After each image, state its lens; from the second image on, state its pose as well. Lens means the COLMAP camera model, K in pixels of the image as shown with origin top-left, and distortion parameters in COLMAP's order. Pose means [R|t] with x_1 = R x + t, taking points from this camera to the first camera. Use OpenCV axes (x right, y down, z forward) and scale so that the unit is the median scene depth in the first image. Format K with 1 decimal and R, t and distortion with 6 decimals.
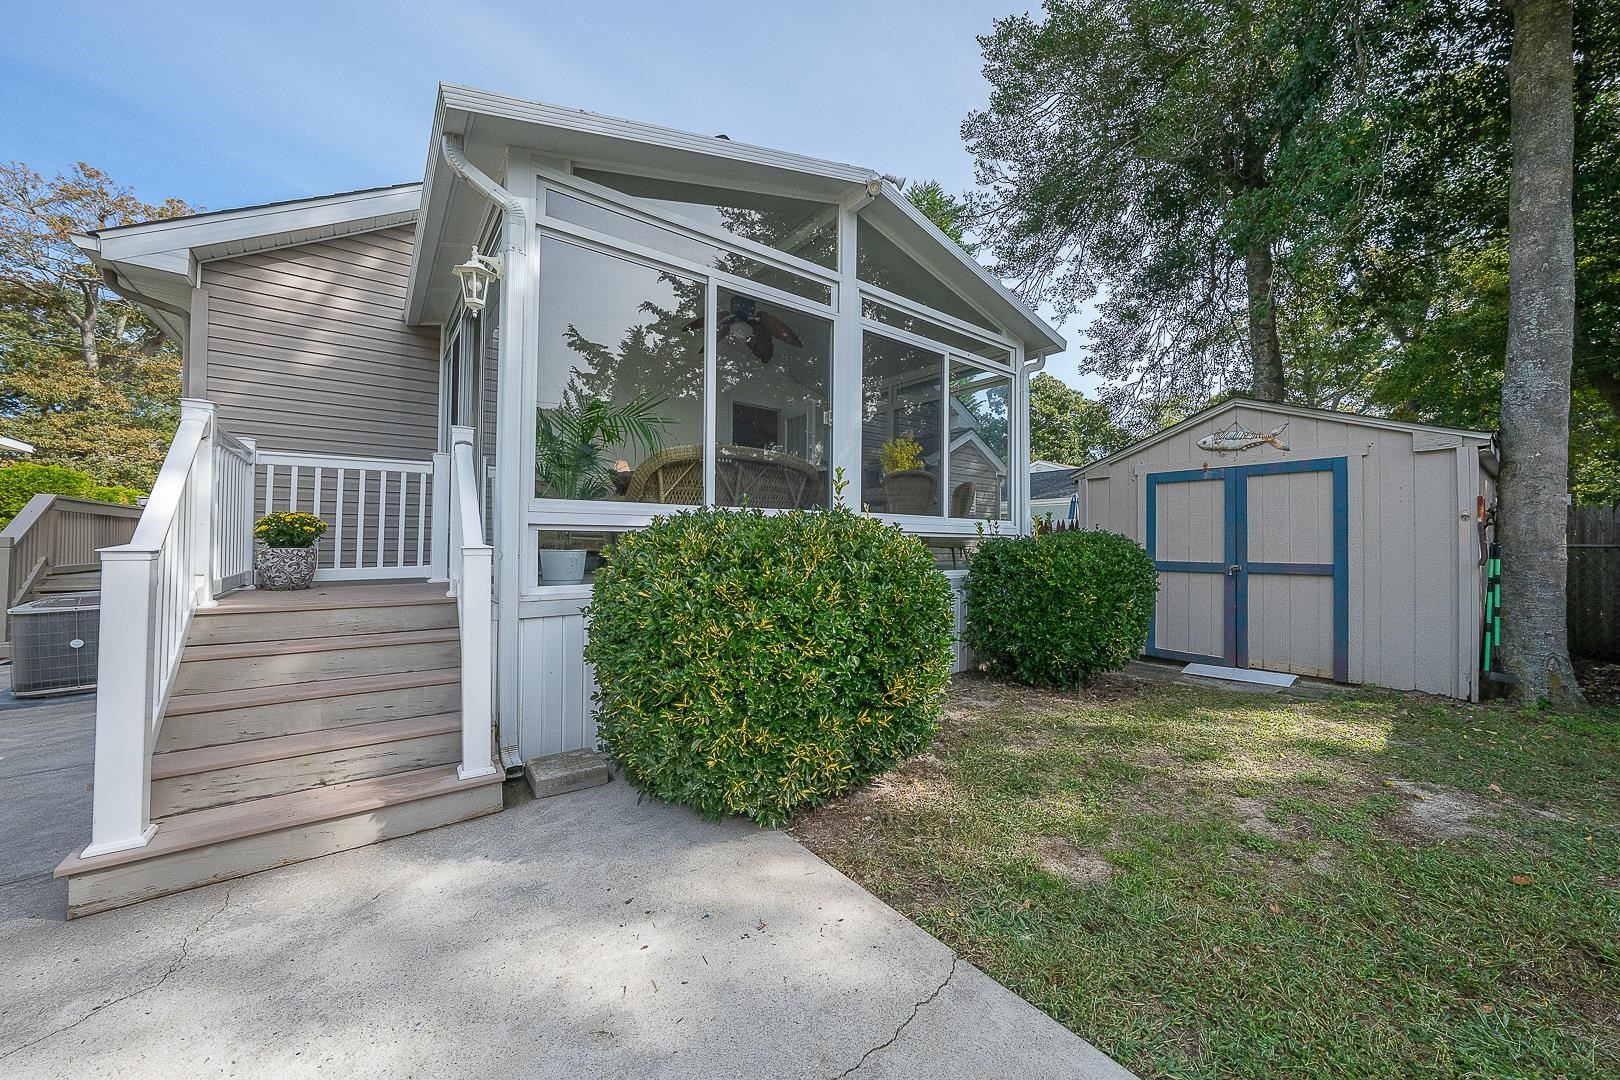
lens RADIAL K [[560.5, 0, 810.0], [0, 560.5, 540.0], [0, 0, 1]] dist [-0.012308, 0.000272]
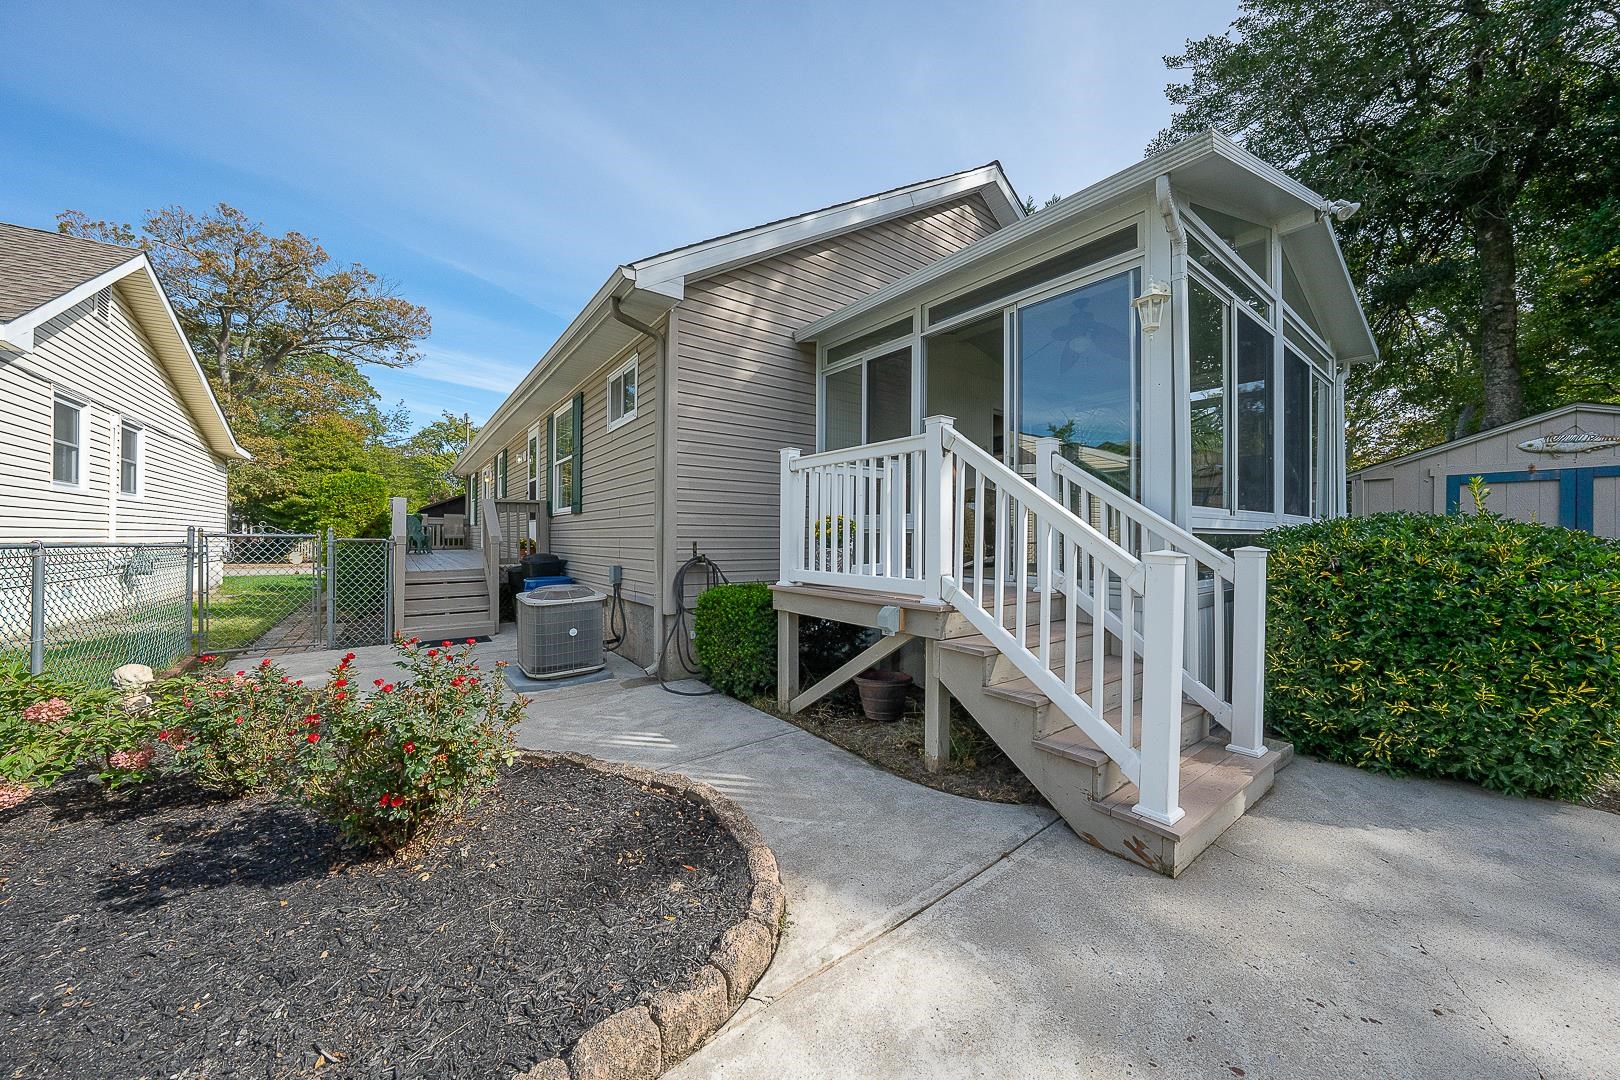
lens RADIAL K [[530.1, 0, 810.0], [0, 530.1, 540.0], [0, 0, 1]] dist [-0.016587, -0.000028]
pose [[0.998508, -0.000597, -0.054598, -0.647771], [0.000985, 0.999974, 0.007092, -0.005481], [0.054593, -0.007135, 0.998483, -0.040508]]
